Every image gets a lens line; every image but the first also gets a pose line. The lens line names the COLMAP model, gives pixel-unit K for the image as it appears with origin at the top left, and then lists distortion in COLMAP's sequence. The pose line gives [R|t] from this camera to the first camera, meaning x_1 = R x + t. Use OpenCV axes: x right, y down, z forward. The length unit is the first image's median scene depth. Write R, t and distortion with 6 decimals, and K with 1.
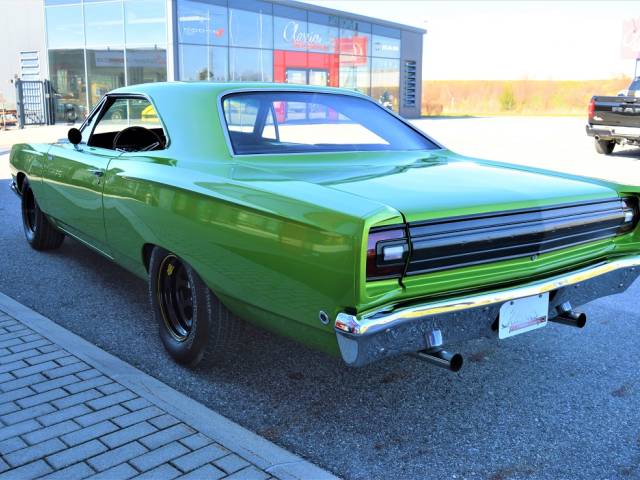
lens RADIAL K [[637.5, 0, 298.2], [0, 637.5, 269.6], [0, 0, 1]] dist [-0.079715, 0.000000]
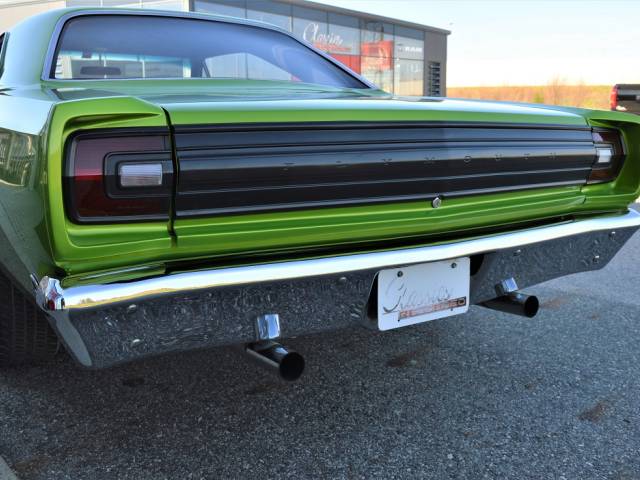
lens RADIAL K [[637.5, 0, 285.5], [0, 637.5, 262.3], [0, 0, 1]] dist [-0.079715, 0.000000]
pose [[0.998253, 0.001997, -0.059054, 0.226747], [-0.003015, 0.999848, -0.017162, 0.045837], [0.059011, 0.017310, 0.998107, 0.307497]]
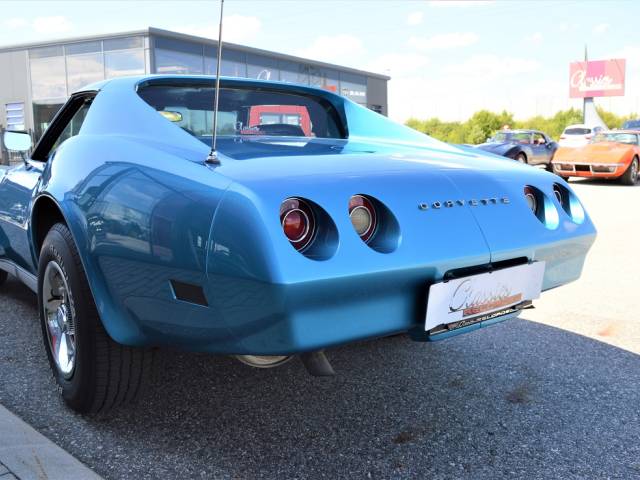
lens RADIAL K [[612.3, 0, 300.1], [0, 612.3, 267.7], [0, 0, 1]] dist [-0.087998, 0.000000]
pose [[0.998667, -0.033293, 0.039448, 0.009146], [0.035735, 0.997378, -0.062923, 0.028008], [-0.037250, 0.064249, 0.997238, 0.354123]]
